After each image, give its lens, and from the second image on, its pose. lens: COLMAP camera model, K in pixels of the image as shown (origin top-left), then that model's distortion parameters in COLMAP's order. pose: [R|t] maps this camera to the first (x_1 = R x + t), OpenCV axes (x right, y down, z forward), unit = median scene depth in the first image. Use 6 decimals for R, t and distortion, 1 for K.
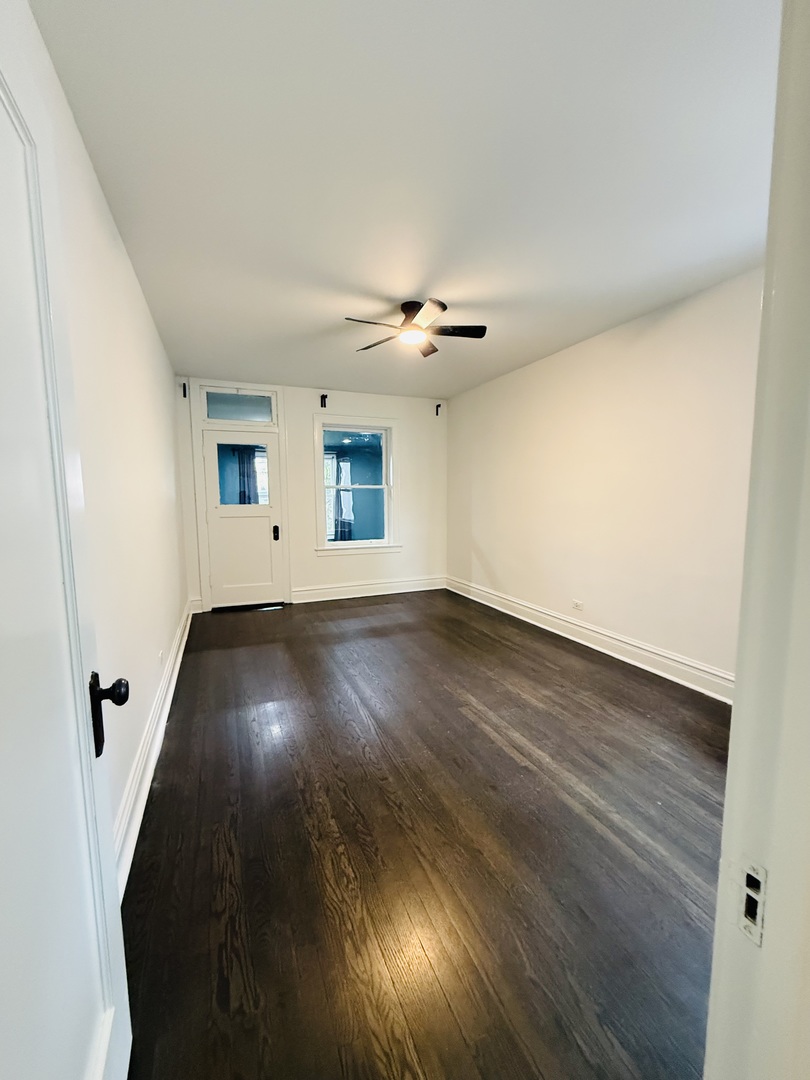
lens RADIAL K [[435.8, 0, 405.0], [0, 435.8, 540.0], [0, 0, 1]] dist [-0.001812, 0.000098]
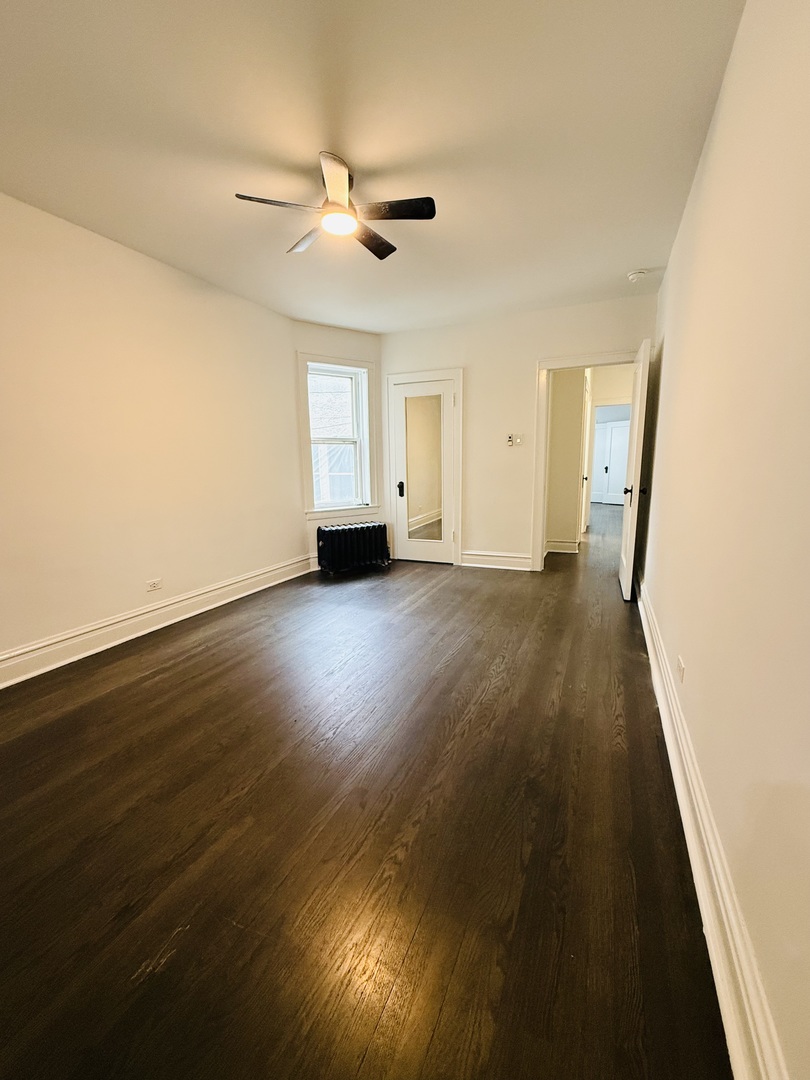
lens RADIAL K [[435.8, 0, 405.0], [0, 435.8, 540.0], [0, 0, 1]] dist [-0.001812, 0.000098]
pose [[-0.677412, -0.111029, 0.727176, -0.537103], [0.098733, 0.965875, 0.239451, -0.086252], [-0.728948, 0.234003, -0.643333, 1.230453]]
